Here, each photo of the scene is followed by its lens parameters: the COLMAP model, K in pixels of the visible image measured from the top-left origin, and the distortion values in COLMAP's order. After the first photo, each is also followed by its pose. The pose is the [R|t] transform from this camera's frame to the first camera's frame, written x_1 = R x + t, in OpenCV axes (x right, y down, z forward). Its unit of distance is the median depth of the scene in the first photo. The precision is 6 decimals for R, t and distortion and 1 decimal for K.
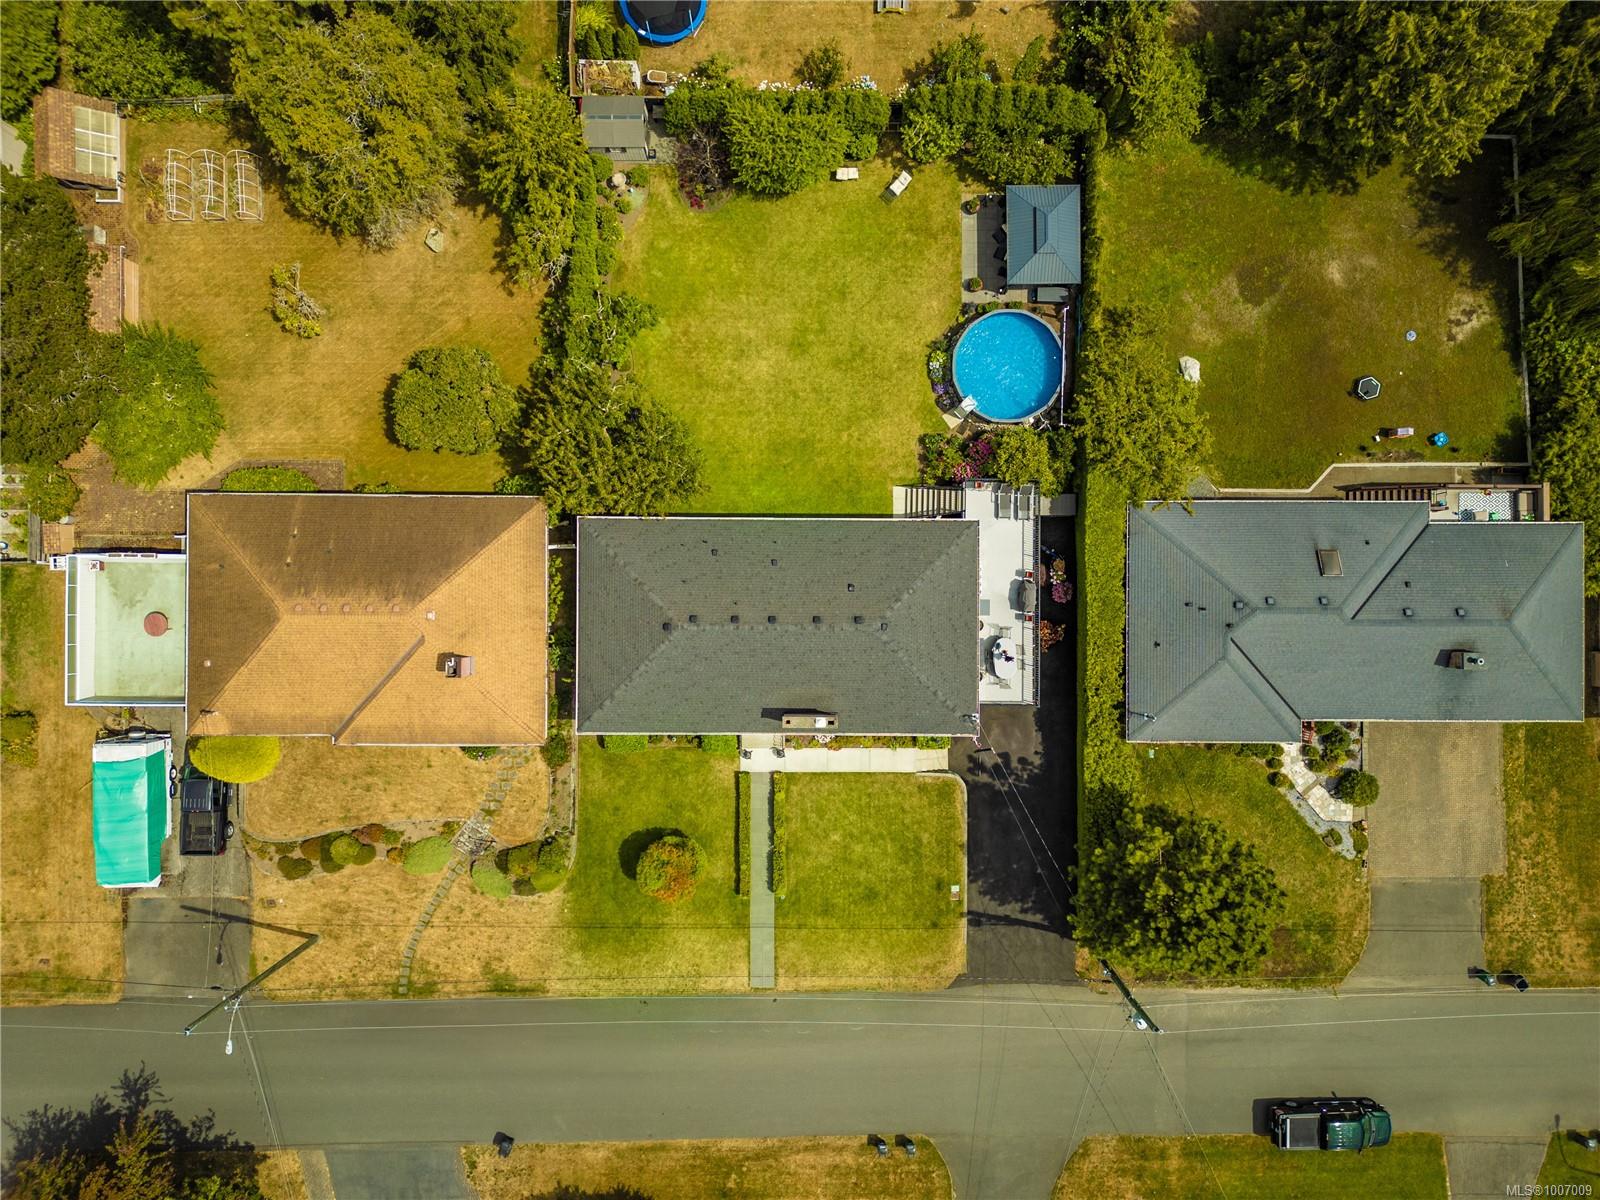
lens RADIAL K [[1126.7, 0, 800.0], [0, 1126.7, 600.0], [0, 0, 1]] dist [0.041672, -0.002640]
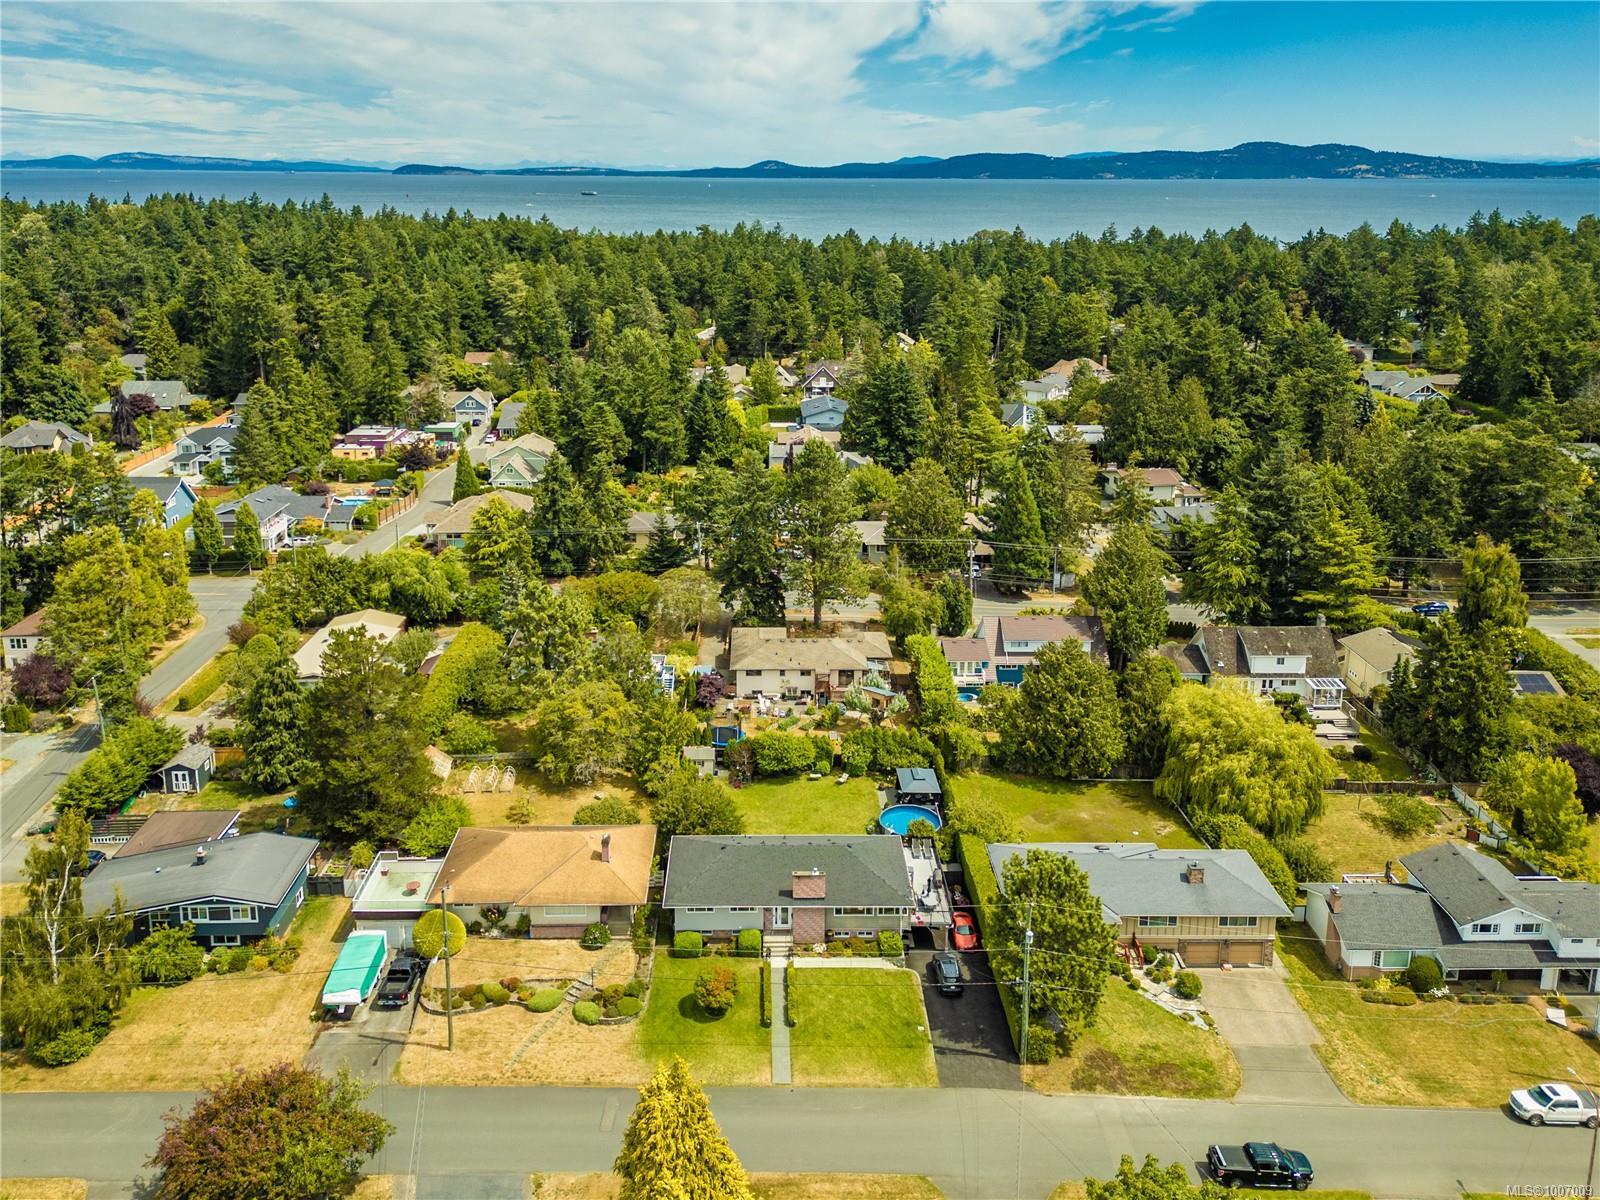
lens RADIAL K [[1126.7, 0, 800.0], [0, 1126.7, 600.0], [0, 0, 1]] dist [0.041672, -0.002640]
pose [[0.999308, -0.015885, 0.033646, -0.047091], [0.037109, 0.360031, -0.932202, 1.337531], [0.002695, 0.932805, 0.360371, 0.018130]]
